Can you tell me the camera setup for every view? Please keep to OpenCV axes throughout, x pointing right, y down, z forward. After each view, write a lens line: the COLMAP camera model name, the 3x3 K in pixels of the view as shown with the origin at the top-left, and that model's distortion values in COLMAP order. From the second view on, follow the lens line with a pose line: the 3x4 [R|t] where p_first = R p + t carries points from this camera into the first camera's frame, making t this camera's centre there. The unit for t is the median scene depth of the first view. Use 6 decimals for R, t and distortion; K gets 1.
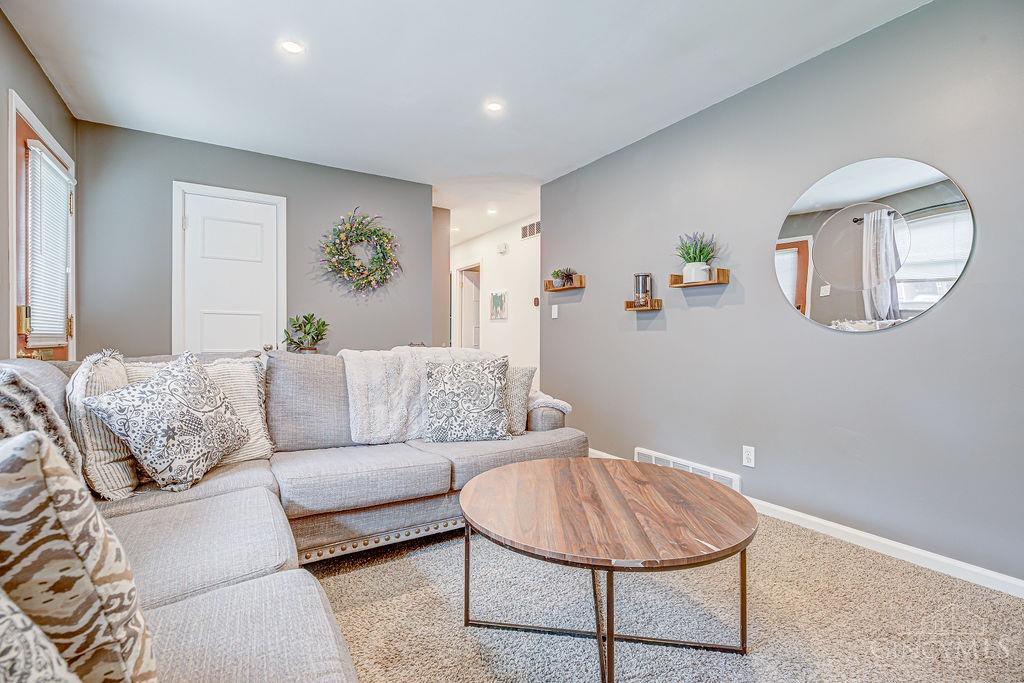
lens RADIAL K [[467.7, 0, 510.3], [0, 467.7, 349.6], [0, 0, 1]] dist [0.000750, 0.000035]
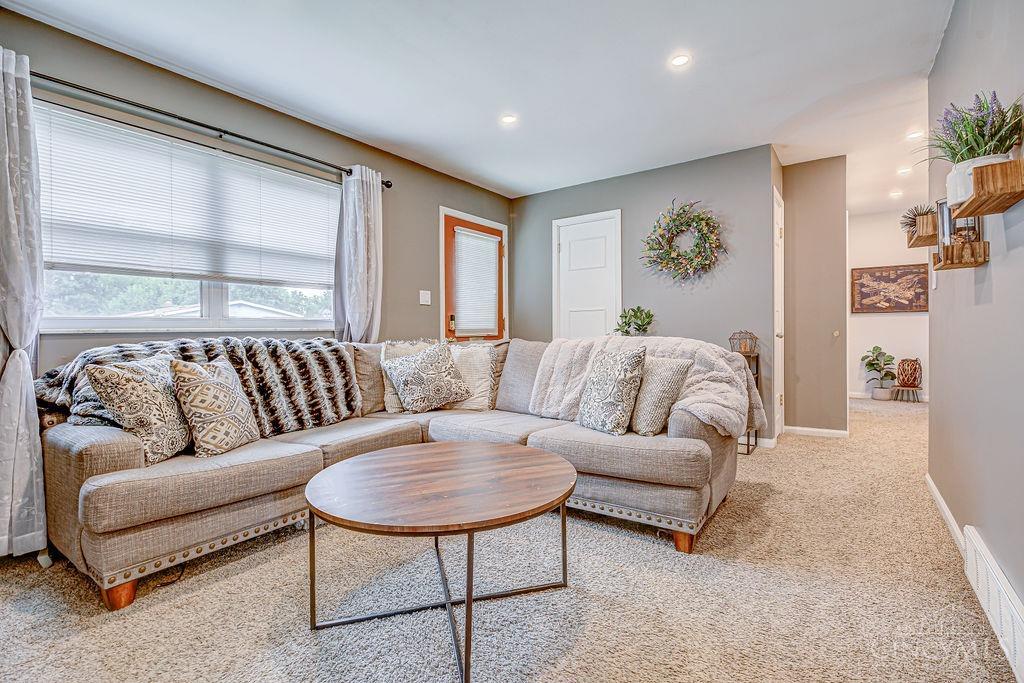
lens RADIAL K [[469.8, 0, 511.8], [0, 469.8, 342.5], [0, 0, 1]] dist [-0.002955, -0.000363]
pose [[0.390639, 0.013055, -0.920451, 1.024397], [-0.004087, 0.999914, 0.012448, -0.005813], [0.920535, -0.001100, 0.390659, 0.585071]]
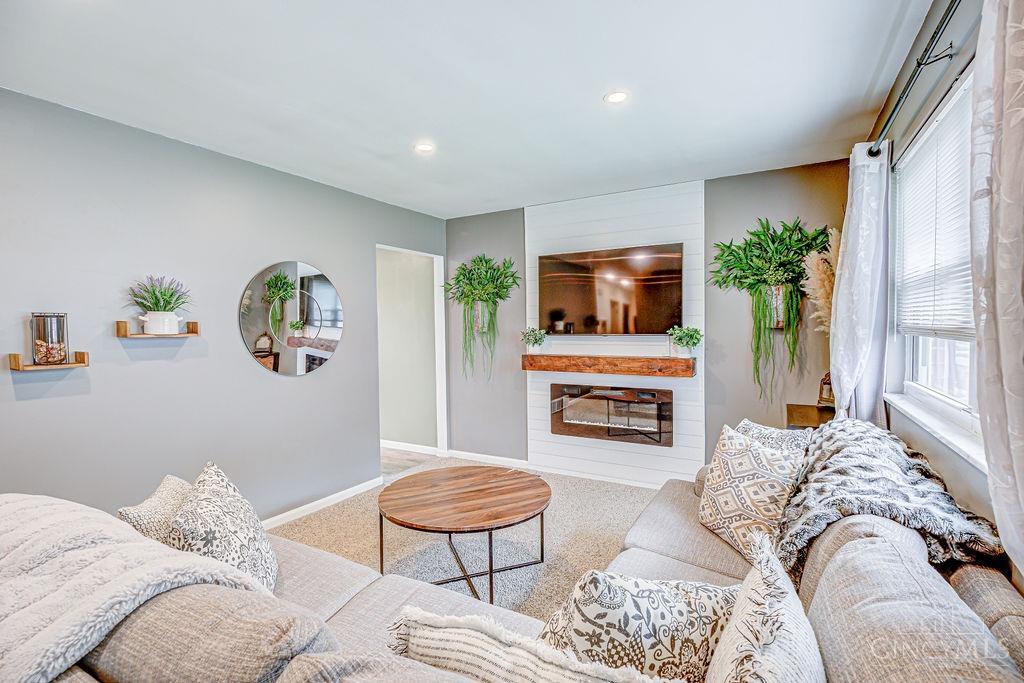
lens RADIAL K [[467.0, 0, 511.3], [0, 467.0, 337.4], [0, 0, 1]] dist [-0.000920, -0.000185]
pose [[-0.480268, -0.019554, 0.876904, -1.069638], [0.030321, 0.998784, 0.038878, -0.236811], [-0.876597, 0.045261, -0.479091, 1.324496]]
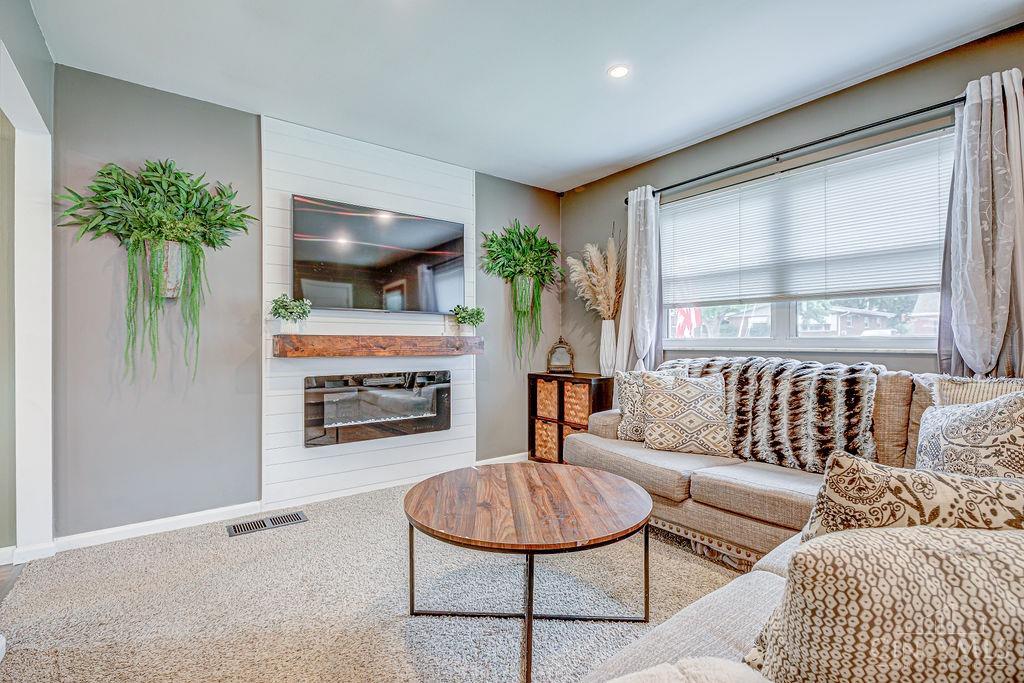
lens RADIAL K [[469.8, 0, 511.8], [0, 469.8, 342.5], [0, 0, 1]] dist [-0.002955, -0.000363]
pose [[-0.995500, -0.002288, -0.094737, 0.280553], [-0.004429, 0.999739, 0.022395, -0.076687], [0.094661, 0.022714, -0.995250, 1.761536]]
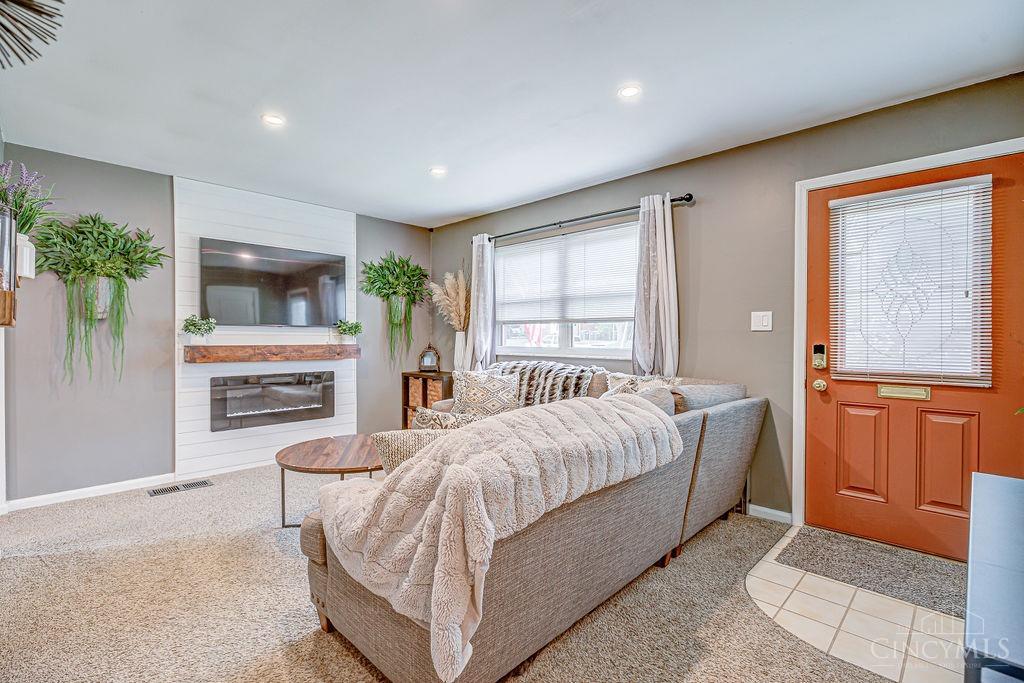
lens RADIAL K [[470.6, 0, 509.4], [0, 470.6, 341.8], [0, 0, 1]] dist [-0.001617, -0.000218]
pose [[-0.970488, -0.003072, -0.241130, 0.046731], [-0.010667, 0.999487, 0.030199, -0.156711], [0.240914, 0.031879, -0.970023, 2.448399]]
